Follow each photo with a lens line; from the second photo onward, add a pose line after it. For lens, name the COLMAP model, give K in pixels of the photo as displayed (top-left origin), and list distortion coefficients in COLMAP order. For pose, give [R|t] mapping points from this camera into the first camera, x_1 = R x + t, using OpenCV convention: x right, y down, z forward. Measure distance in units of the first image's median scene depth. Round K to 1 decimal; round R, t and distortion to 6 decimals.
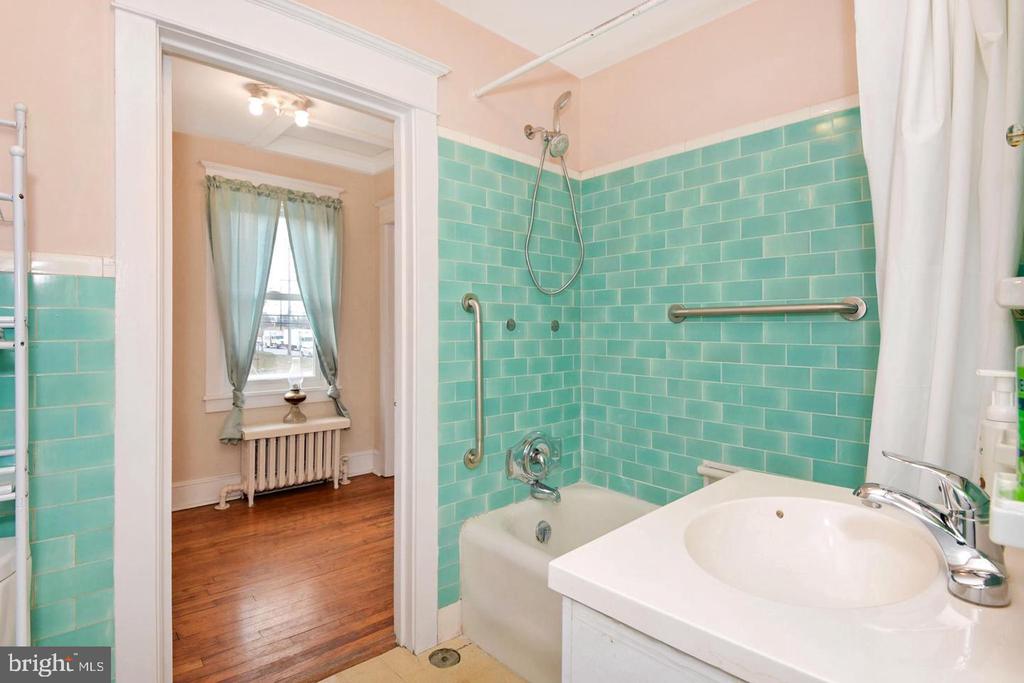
lens RADIAL K [[522.3, 0, 513.1], [0, 522.3, 330.8], [0, 0, 1]] dist [-0.000278, -0.000230]
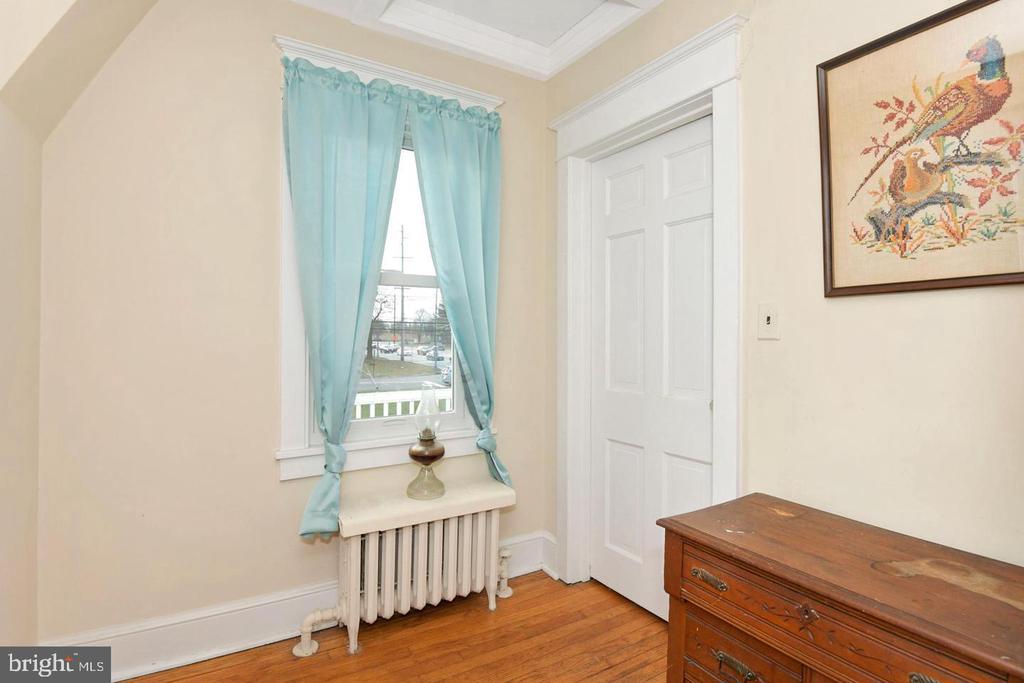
lens RADIAL K [[498.2, 0, 513.7], [0, 498.2, 328.7], [0, 0, 1]] dist [-0.024815, -0.000102]
pose [[0.983440, -0.000902, -0.181232, -0.219827], [-0.002233, 0.999851, -0.017094, 0.000761], [0.181220, 0.017216, 0.983292, 0.469453]]
